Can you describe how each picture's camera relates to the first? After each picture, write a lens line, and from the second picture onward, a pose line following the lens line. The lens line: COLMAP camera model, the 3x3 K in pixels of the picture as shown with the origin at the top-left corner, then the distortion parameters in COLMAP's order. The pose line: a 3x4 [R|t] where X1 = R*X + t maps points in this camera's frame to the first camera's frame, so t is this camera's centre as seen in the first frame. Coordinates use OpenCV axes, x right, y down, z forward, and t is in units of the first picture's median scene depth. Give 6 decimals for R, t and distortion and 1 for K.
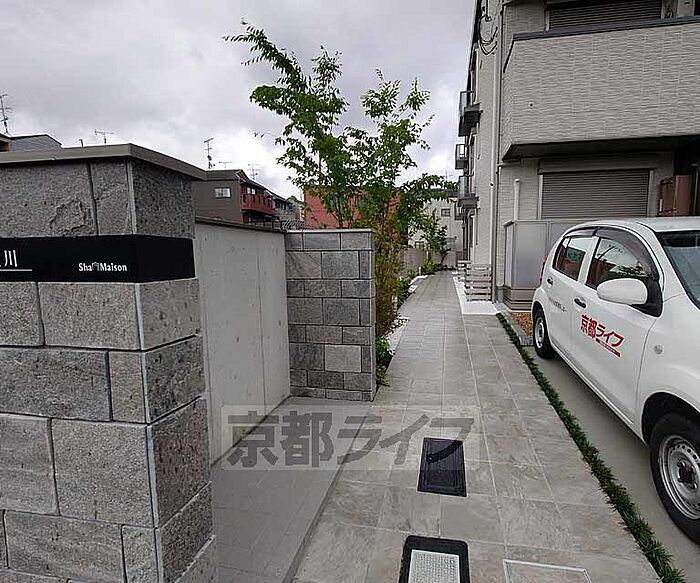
lens RADIAL K [[346.7, 0, 391.9], [0, 346.7, 294.2], [0, 0, 1]] dist [0.004688, -0.001458]
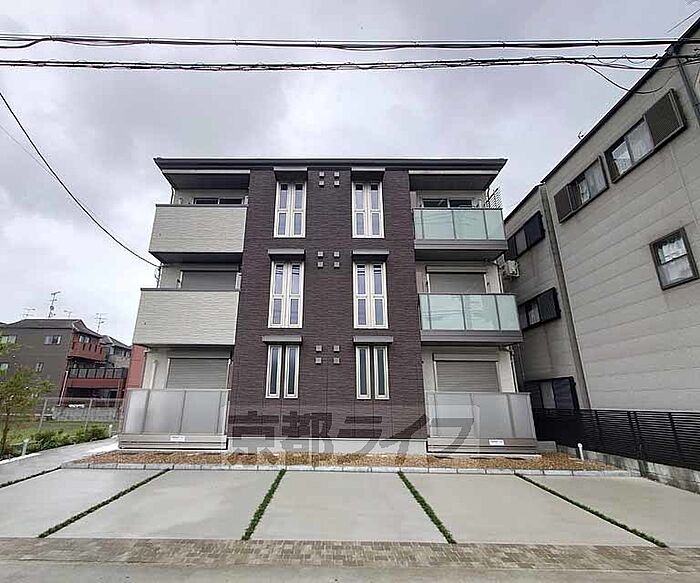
lens RADIAL K [[346.7, 0, 326.6], [0, 346.7, 294.2], [0, 0, 1]] dist [0.004688, -0.001458]
pose [[0.988260, 0.061581, 0.139818, 0.843446], [-0.000046, 0.915288, -0.402799, 0.033158], [-0.152779, 0.398064, 0.904546, -0.661437]]
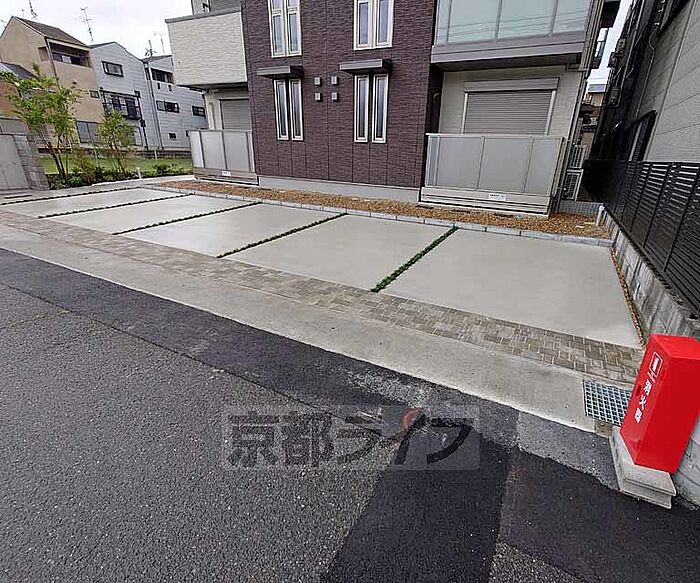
lens RADIAL K [[346.7, 0, 379.5], [0, 346.7, 288.6], [0, 0, 1]] dist [0.004688, -0.001458]
pose [[0.955990, 0.147424, -0.253672, 1.638106], [-0.078138, 0.961298, 0.264197, 0.034395], [0.282803, -0.232748, 0.930511, -0.561727]]
